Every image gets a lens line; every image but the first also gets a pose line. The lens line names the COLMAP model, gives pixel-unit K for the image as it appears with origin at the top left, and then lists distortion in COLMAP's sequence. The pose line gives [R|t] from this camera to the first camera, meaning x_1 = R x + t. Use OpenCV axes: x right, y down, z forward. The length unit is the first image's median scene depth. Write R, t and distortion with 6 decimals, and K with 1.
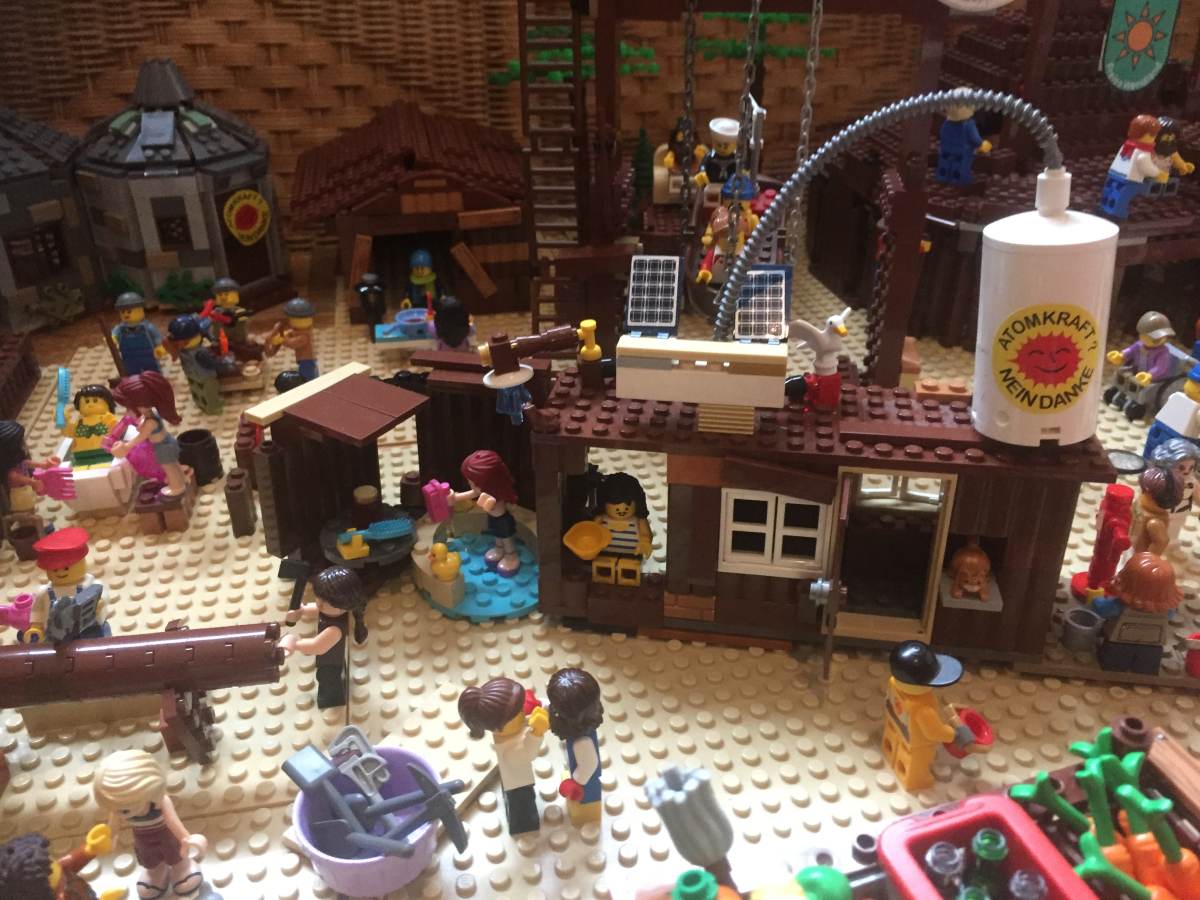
lens RADIAL K [[1026.1, 0, 588.7], [0, 1026.1, 452.5], [0, 0, 1]] dist [0.069140, -0.121387]
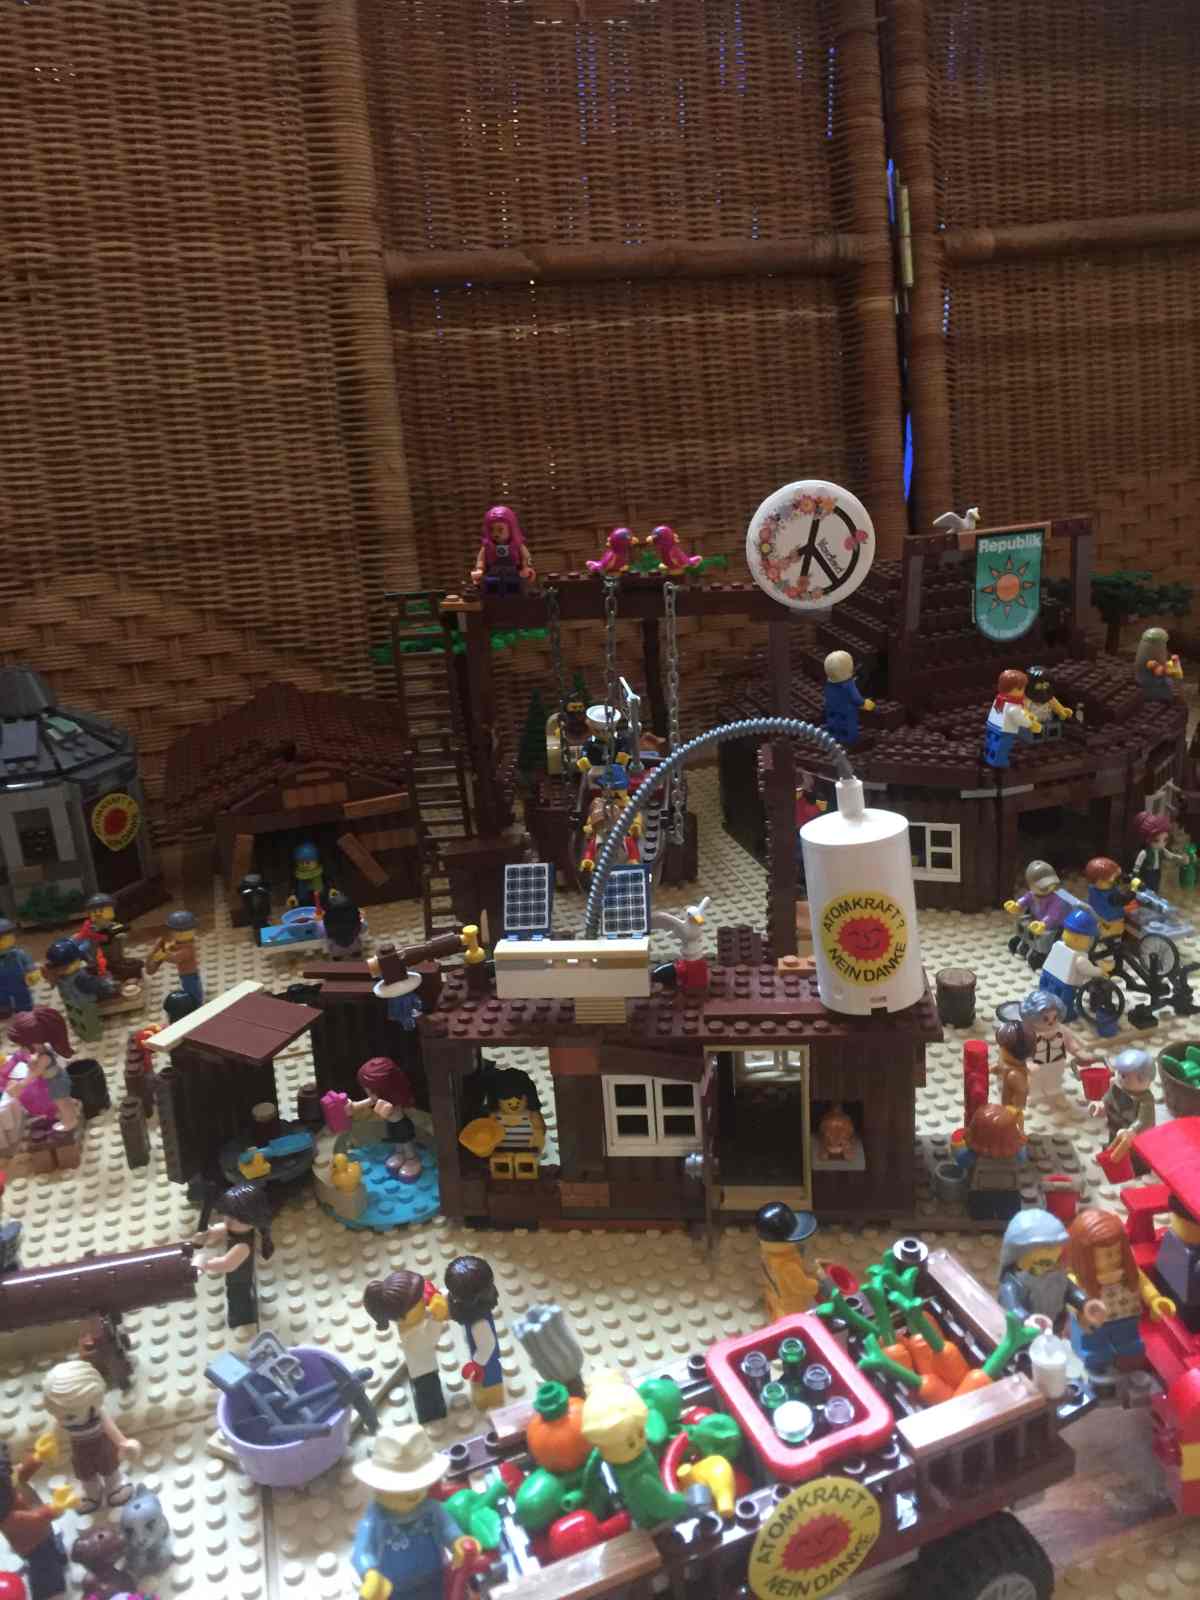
lens RADIAL K [[1368.2, 0, 600.1], [0, 1368.2, 796.9], [0, 0, 1]] dist [0.069140, -0.121387]
pose [[0.995657, -0.073951, 0.056551, 0.055727], [0.082357, 0.982906, -0.164663, -0.012955], [-0.043407, 0.168606, 0.984727, -0.378572]]
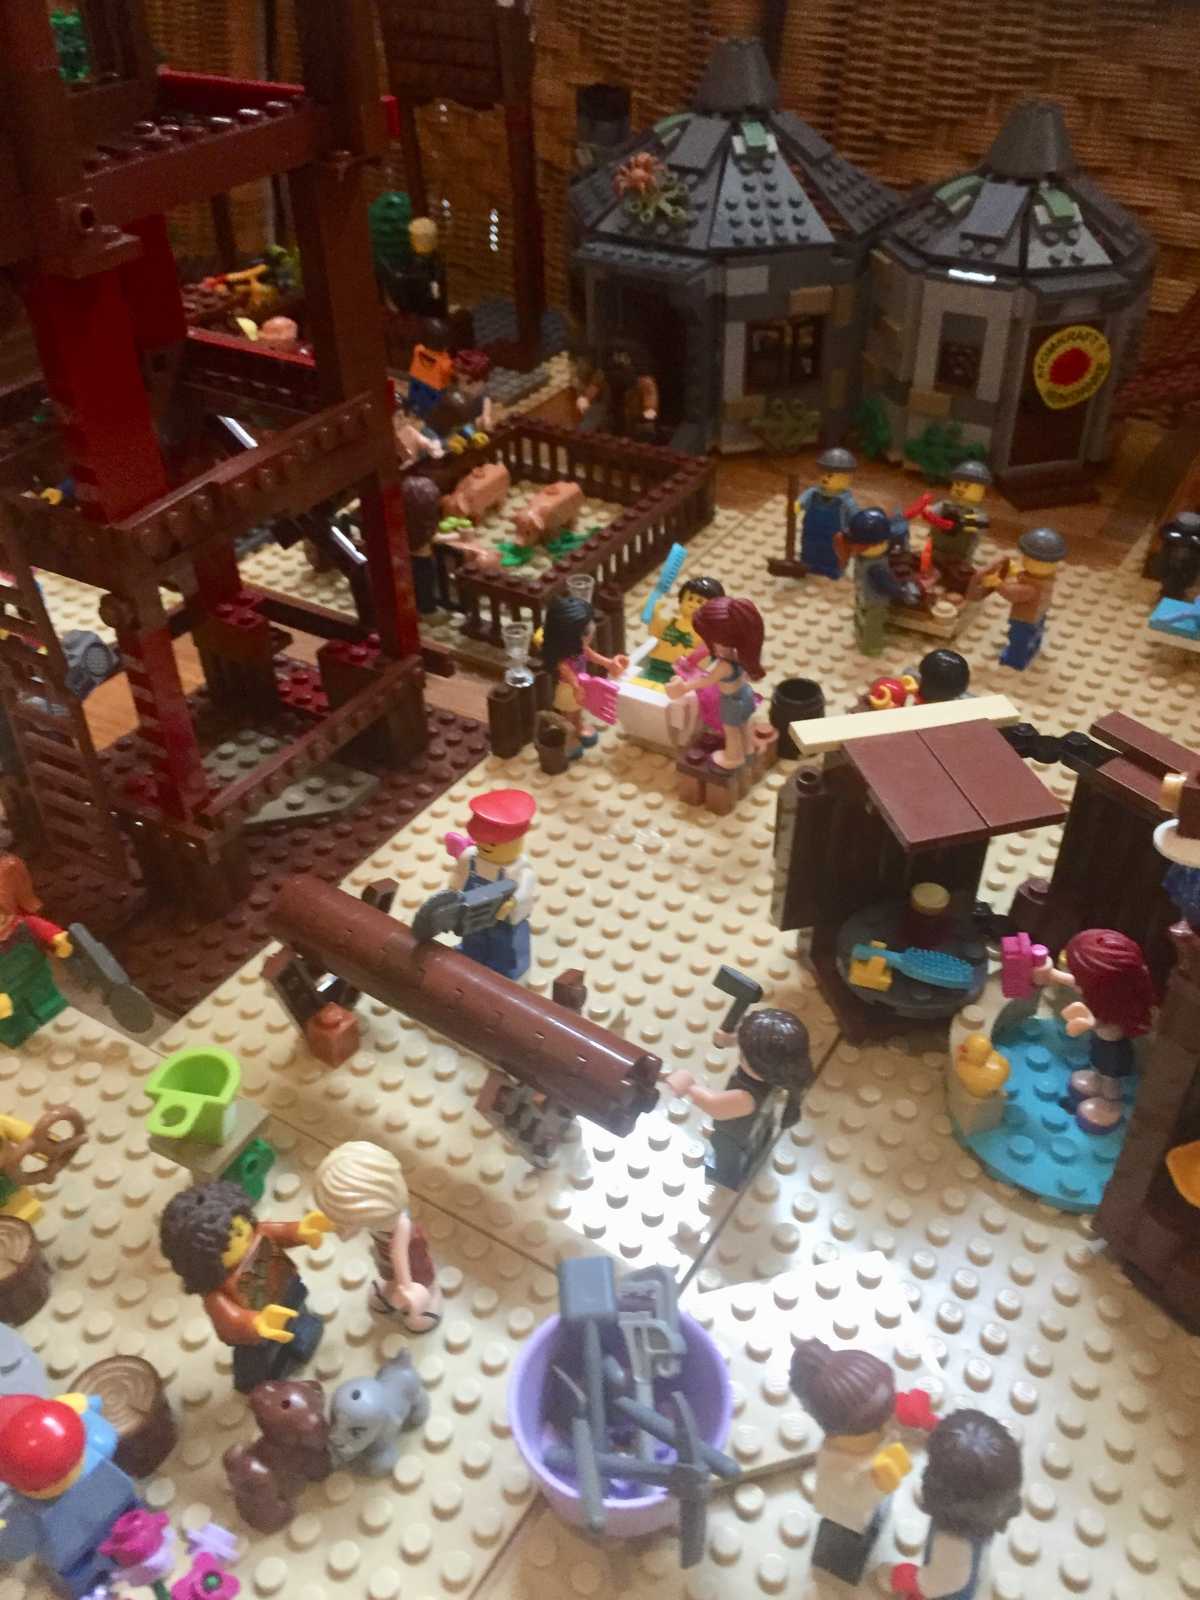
lens RADIAL K [[1368.2, 0, 624.5], [0, 1368.2, 793.3], [0, 0, 1]] dist [0.069140, -0.121387]
pose [[0.733386, 0.409996, -0.542262, 0.073019], [-0.330829, 0.912086, 0.242183, -0.151935], [0.593883, 0.001782, 0.804549, 0.194926]]
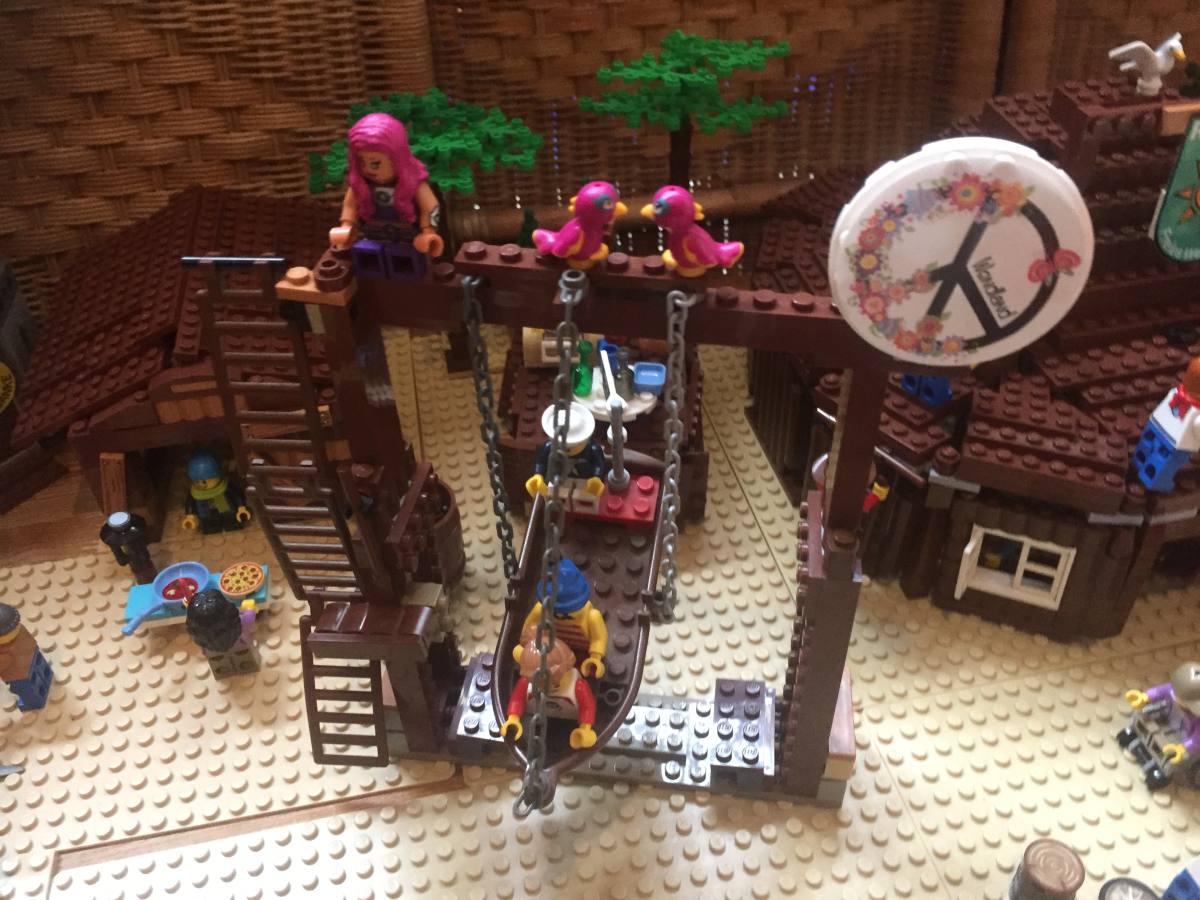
lens RADIAL K [[1026.1, 0, 595.8], [0, 1026.1, 424.9], [0, 0, 1]] dist [0.069140, -0.121387]
pose [[0.999835, -0.011183, -0.014322, 0.188150], [0.013502, 0.984696, 0.173756, -0.499800], [0.012160, -0.173921, 0.984685, 0.413922]]
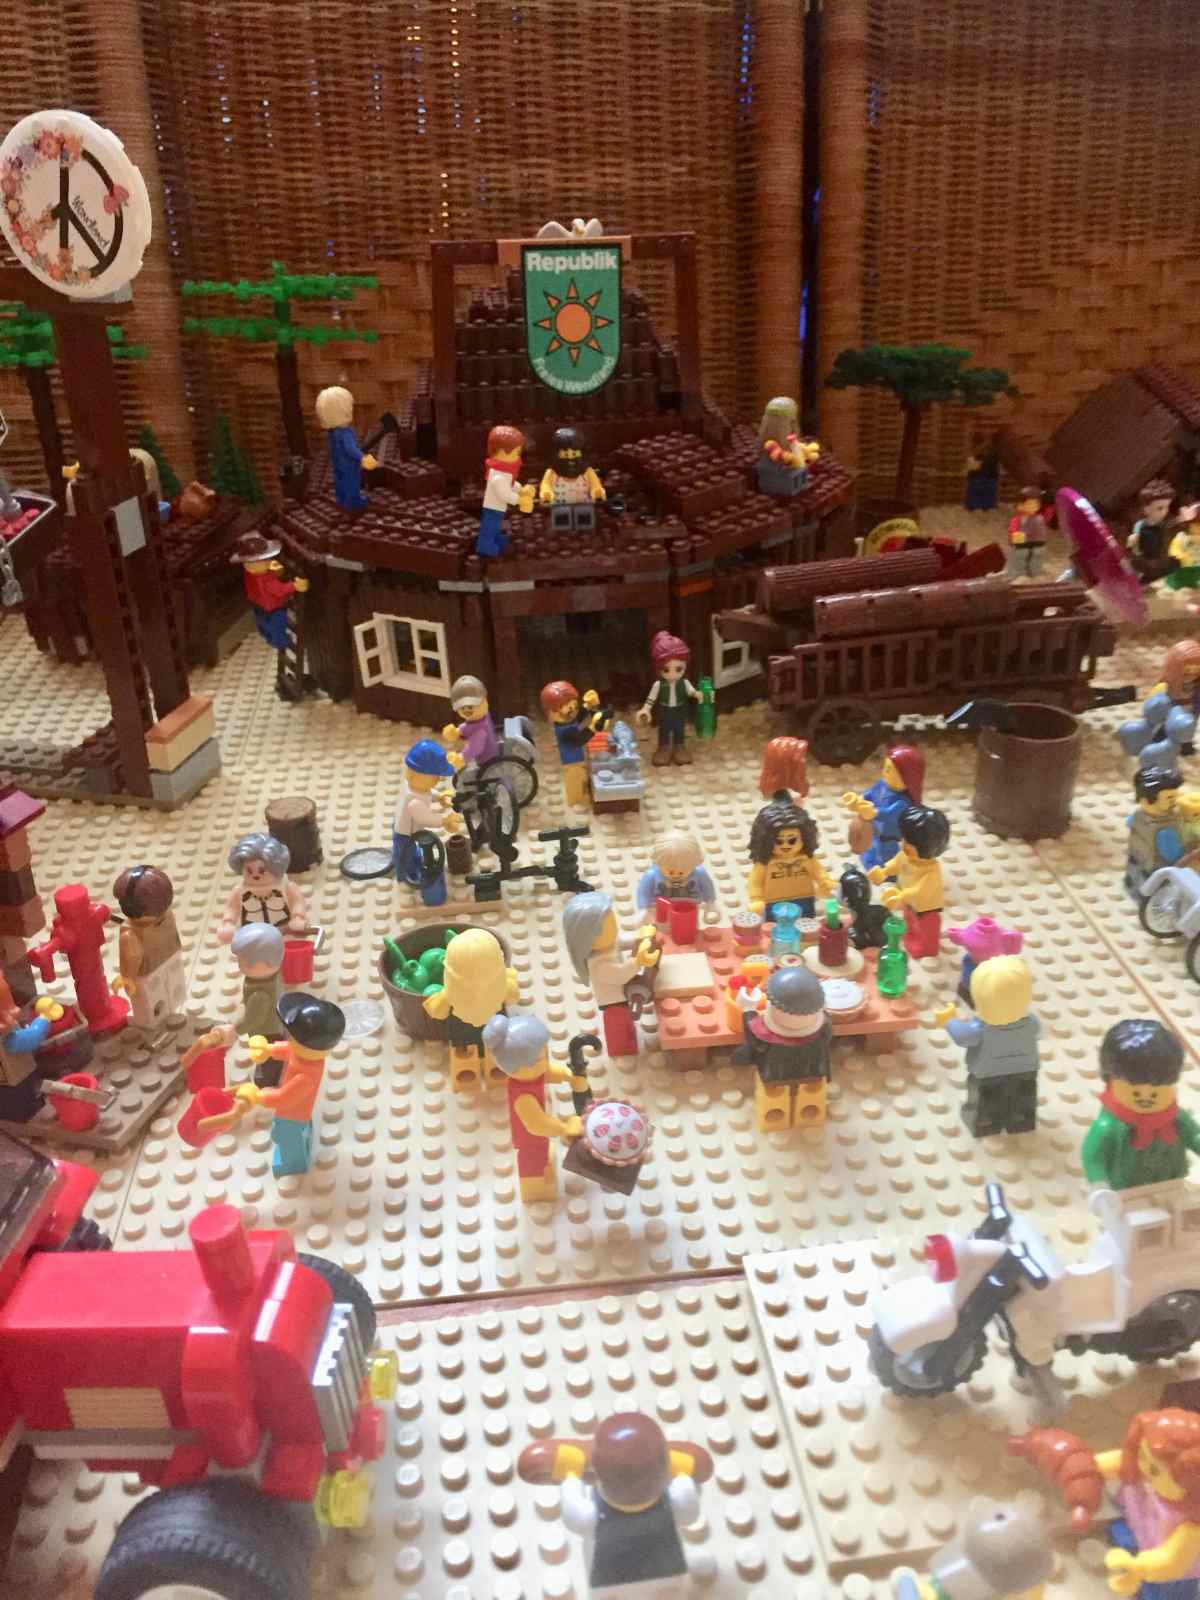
lens RADIAL K [[1368.2, 0, 634.6], [0, 1368.2, 797.6], [0, 0, 1]] dist [0.069140, -0.121387]
pose [[0.994921, 0.039281, -0.092677, 0.919944], [-0.042421, 0.998582, -0.032160, -0.018759], [0.091282, 0.035929, 0.995177, -0.023054]]
